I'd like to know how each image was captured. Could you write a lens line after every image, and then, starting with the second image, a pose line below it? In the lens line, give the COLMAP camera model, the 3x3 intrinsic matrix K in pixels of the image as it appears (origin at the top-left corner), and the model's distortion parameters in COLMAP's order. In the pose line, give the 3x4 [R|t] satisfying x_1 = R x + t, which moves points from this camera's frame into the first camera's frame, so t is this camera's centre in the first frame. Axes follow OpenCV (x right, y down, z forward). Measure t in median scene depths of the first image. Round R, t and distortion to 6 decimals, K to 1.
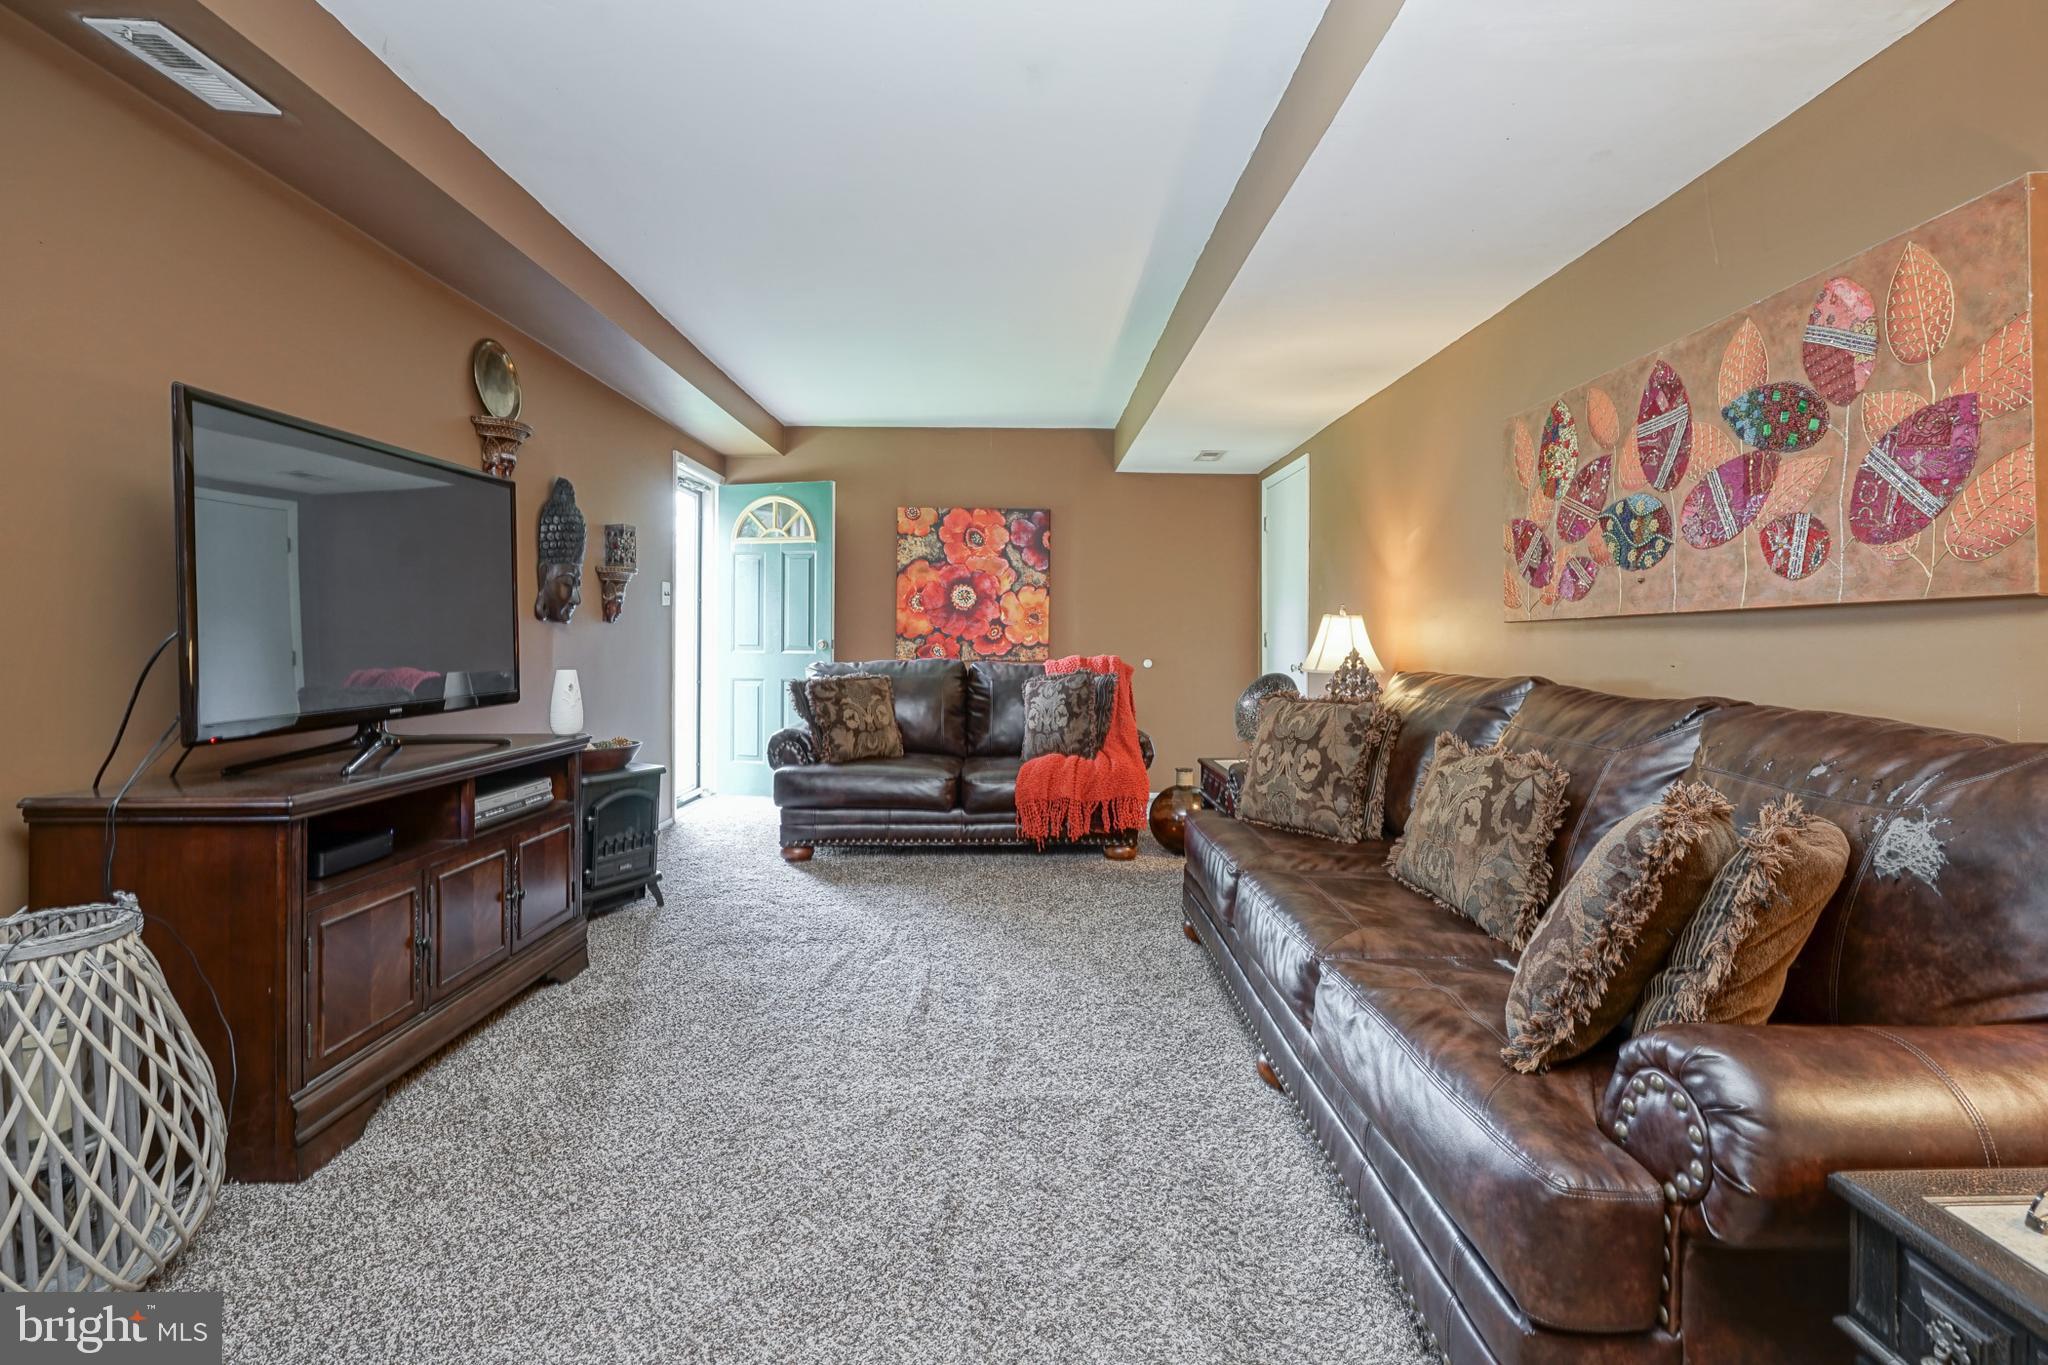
lens RADIAL K [[929.1, 0, 1042.4], [0, 929.1, 674.9], [0, 0, 1]] dist [-0.003776, 0.001313]
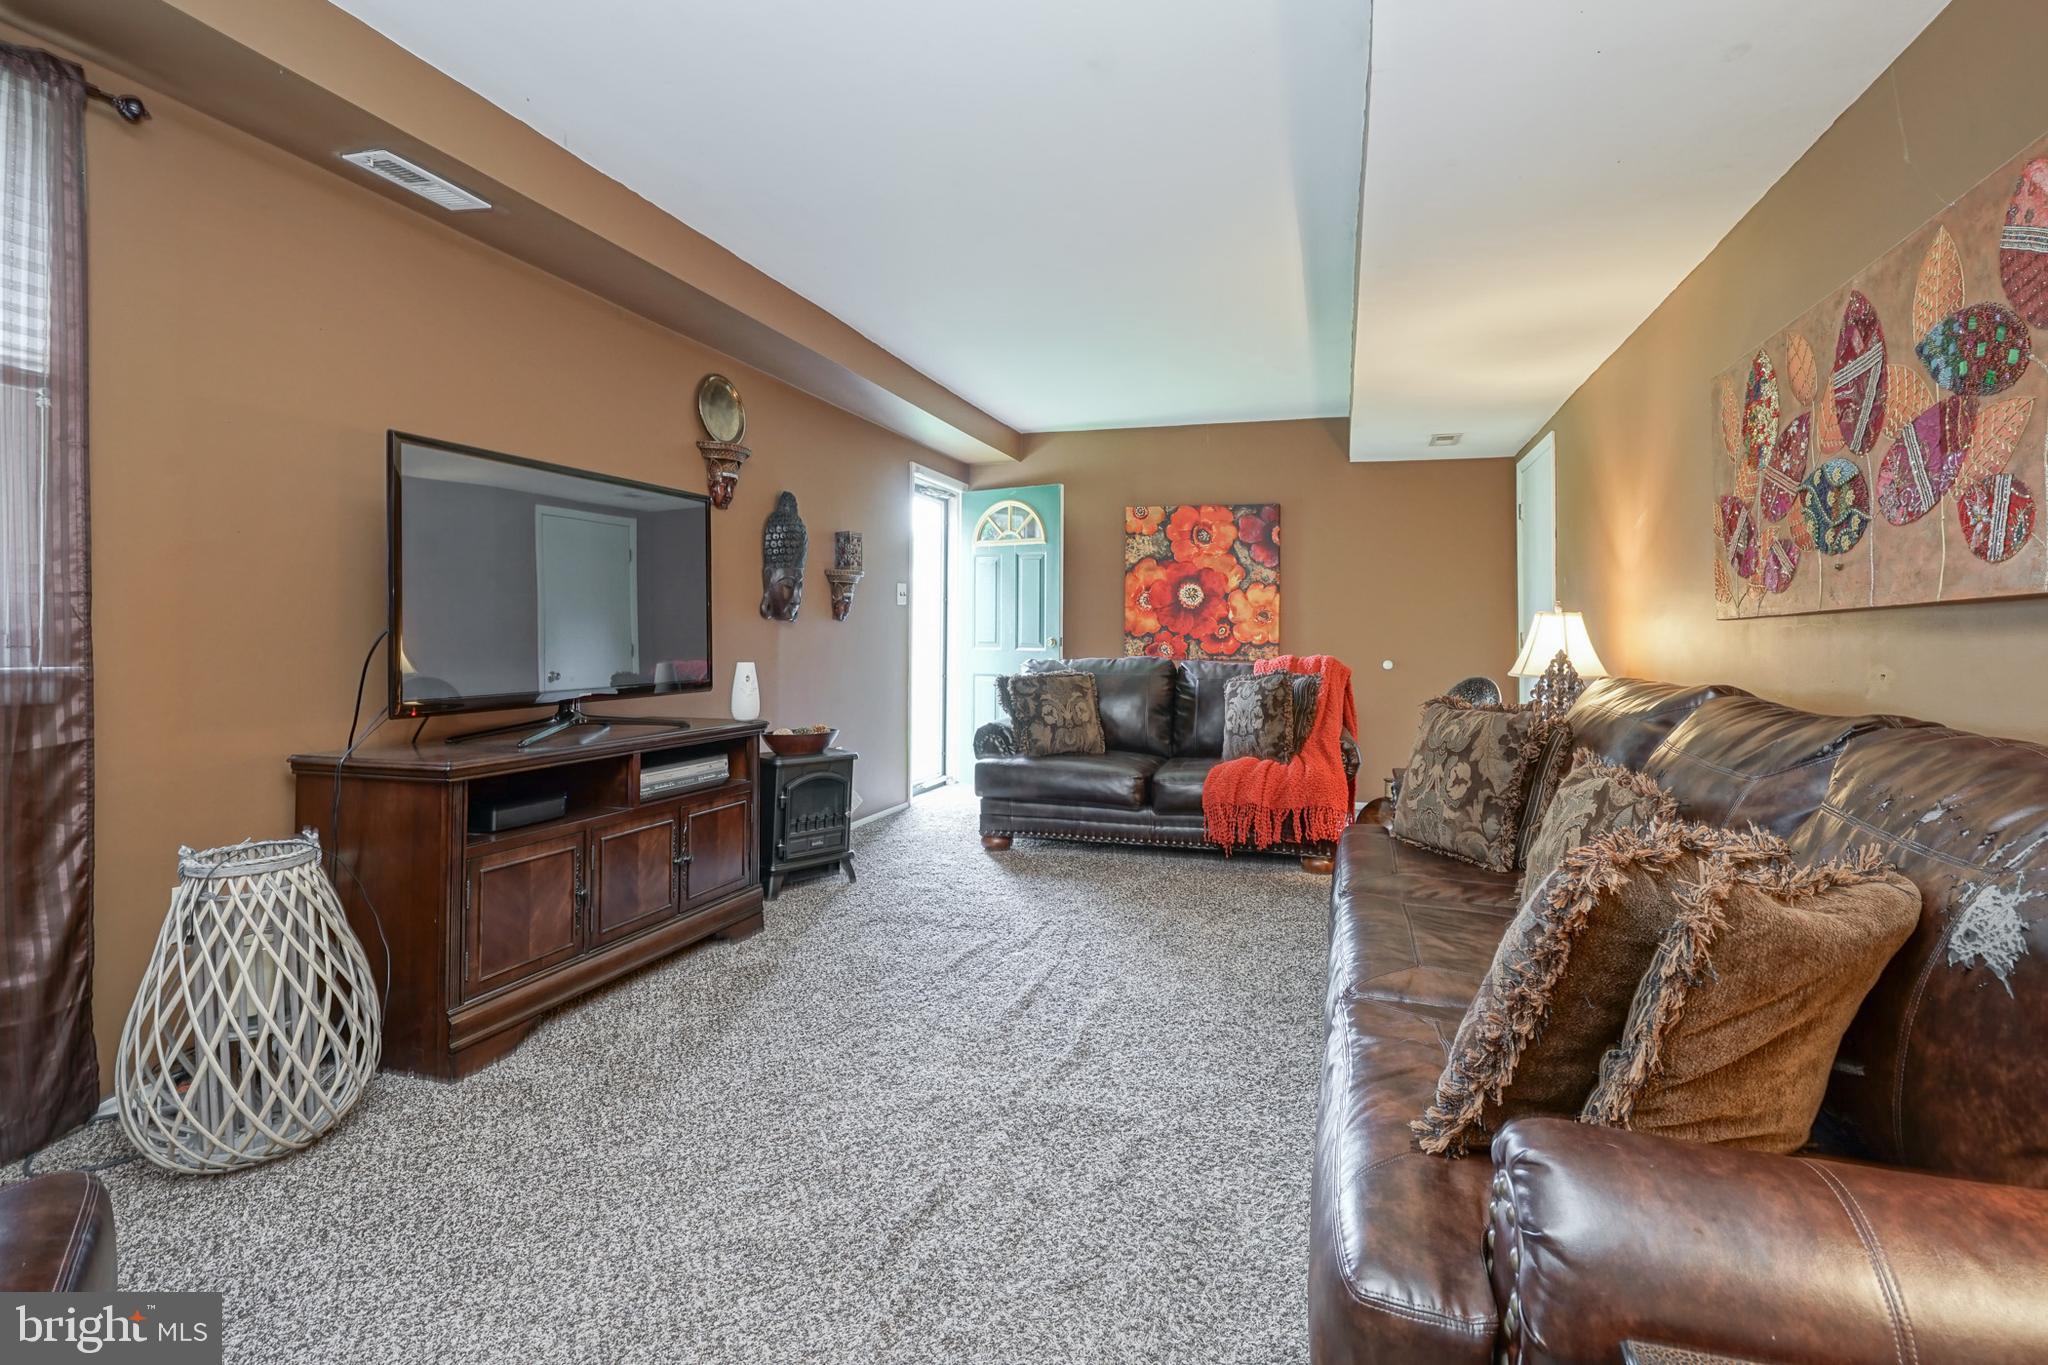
lens RADIAL K [[926.6, 0, 1025.3], [0, 926.6, 651.7], [0, 0, 1]] dist [-0.007570, 0.003841]
pose [[0.957646, 0.010032, -0.287774, 0.156007], [-0.016678, 0.999648, -0.020650, -0.000770], [0.287466, 0.024575, 0.957476, 0.031561]]
